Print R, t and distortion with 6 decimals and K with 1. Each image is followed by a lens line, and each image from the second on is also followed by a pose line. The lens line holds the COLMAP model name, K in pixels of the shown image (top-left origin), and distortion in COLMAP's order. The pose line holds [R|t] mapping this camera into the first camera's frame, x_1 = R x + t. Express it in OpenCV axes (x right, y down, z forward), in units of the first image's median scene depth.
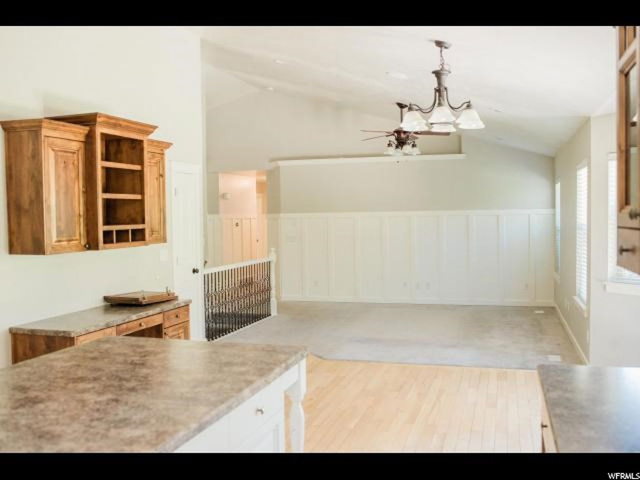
lens RADIAL K [[618.4, 0, 319.8], [0, 618.4, 241.5], [0, 0, 1]] dist [-0.066889, 0.000000]
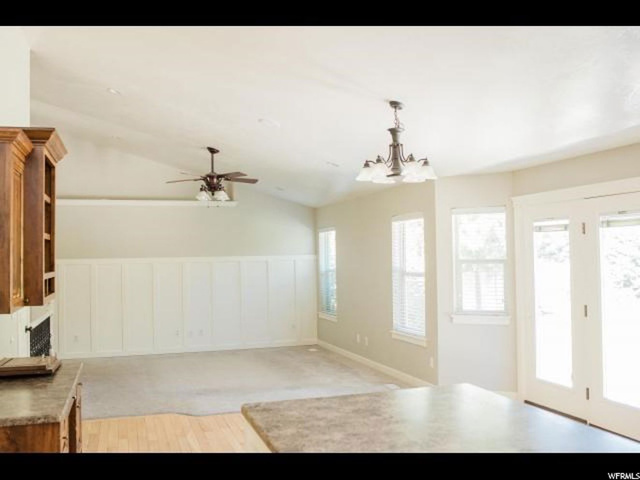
lens RADIAL K [[618.4, 0, 321.3], [0, 618.4, 237.1], [0, 0, 1]] dist [-0.066889, 0.000000]
pose [[0.820804, 0.018075, 0.570924, -0.322905], [0.029767, 0.996788, -0.074353, -0.002756], [-0.570434, 0.078024, 0.817629, 0.107119]]
